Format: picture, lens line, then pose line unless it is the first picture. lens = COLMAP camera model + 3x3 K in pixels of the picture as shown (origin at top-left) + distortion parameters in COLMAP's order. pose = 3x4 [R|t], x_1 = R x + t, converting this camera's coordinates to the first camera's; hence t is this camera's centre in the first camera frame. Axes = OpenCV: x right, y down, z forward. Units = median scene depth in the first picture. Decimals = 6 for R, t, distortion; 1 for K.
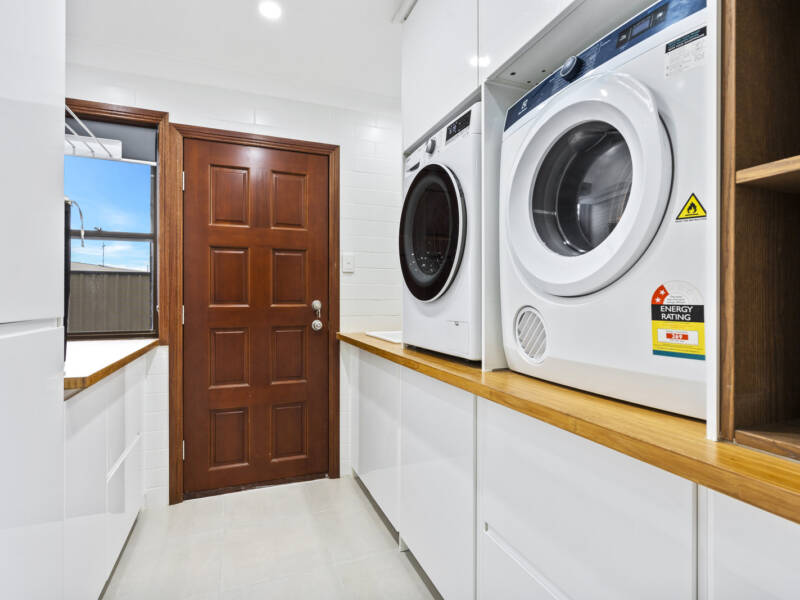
lens RADIAL K [[409.8, 0, 399.9], [0, 409.8, 299.4], [0, 0, 1]] dist [0.016205, 0.000080]
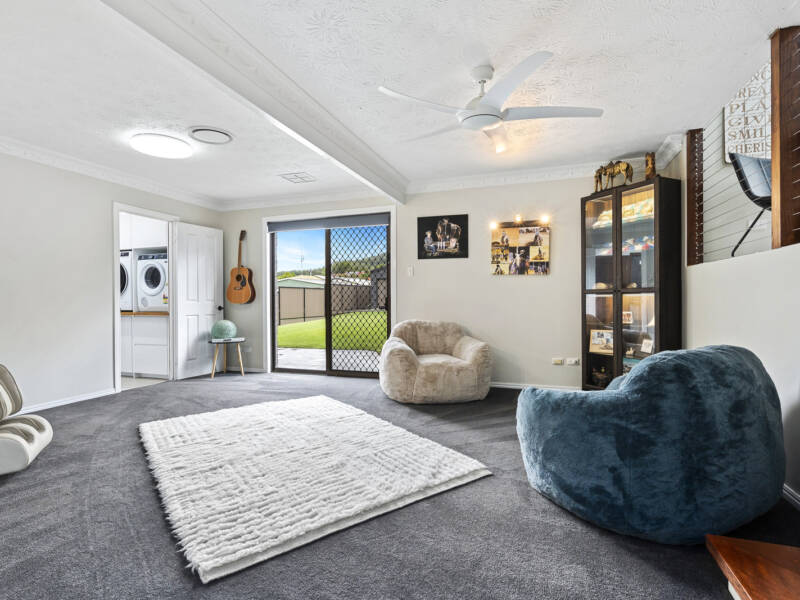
lens RADIAL K [[409.8, 0, 400.6], [0, 409.8, 299.5], [0, 0, 1]] dist [0.016205, 0.000080]
pose [[0.659393, -0.003234, 0.751791, -1.459145], [0.004986, 0.999988, -0.000072, 0.059639], [-0.751782, 0.003796, 0.659401, -4.848072]]
